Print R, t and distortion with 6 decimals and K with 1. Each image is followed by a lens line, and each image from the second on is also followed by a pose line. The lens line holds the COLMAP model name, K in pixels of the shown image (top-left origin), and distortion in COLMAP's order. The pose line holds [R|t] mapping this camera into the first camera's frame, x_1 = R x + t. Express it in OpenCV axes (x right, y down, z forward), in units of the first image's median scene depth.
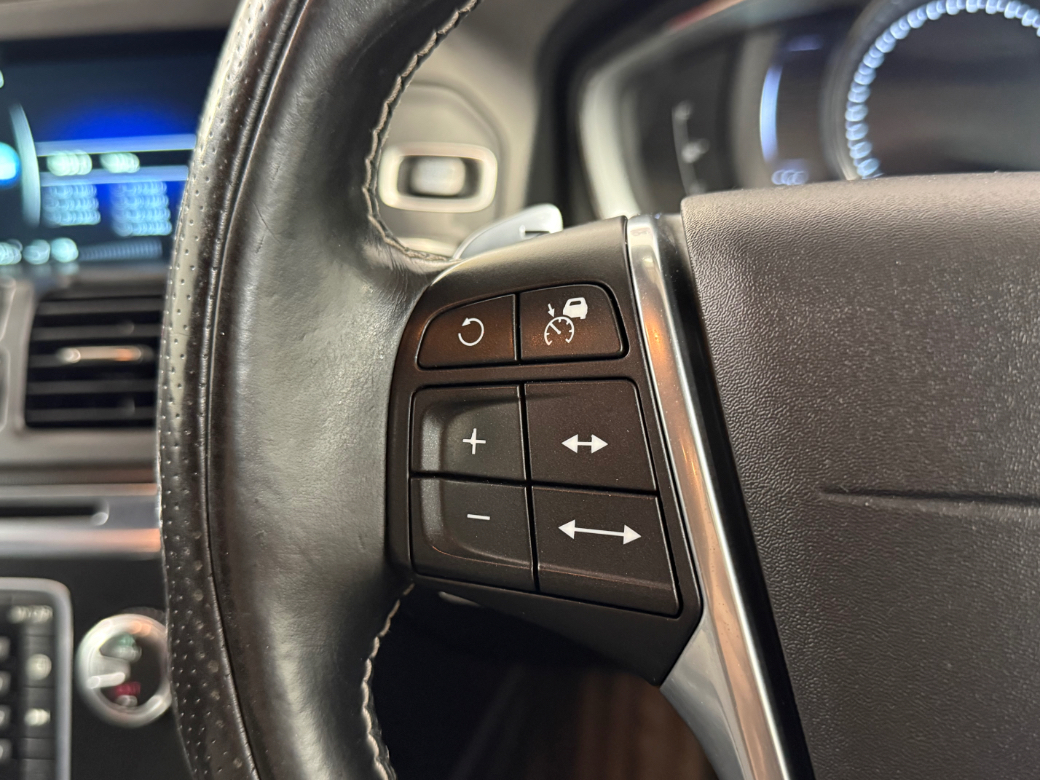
lens RADIAL K [[1009.8, 0, 516.7], [0, 1009.8, 390.8], [0, 0, 1]] dist [0.163482, -0.372941]
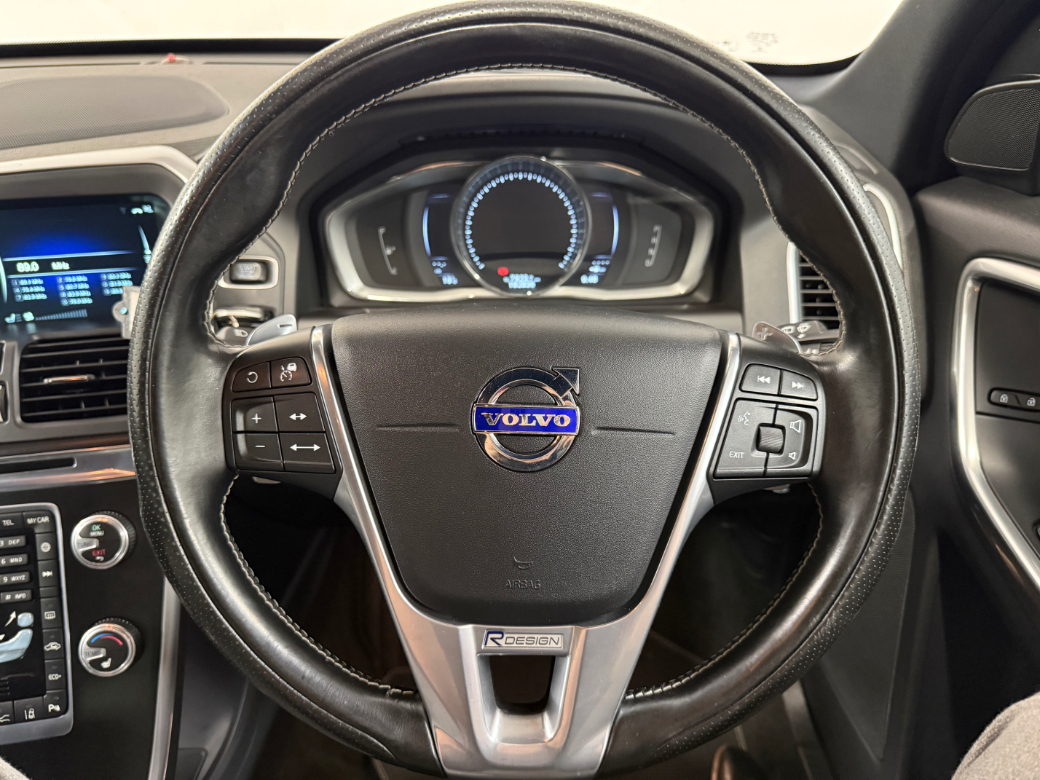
lens RADIAL K [[701.5, 0, 520.0], [0, 701.5, 390.0], [0, 0, 1]] dist [-0.032556, 0.005705]
pose [[0.965661, -0.070390, 0.250088, 0.165754], [0.057766, 0.996674, 0.057473, -0.086294], [-0.253302, -0.041052, 0.966516, -0.907619]]
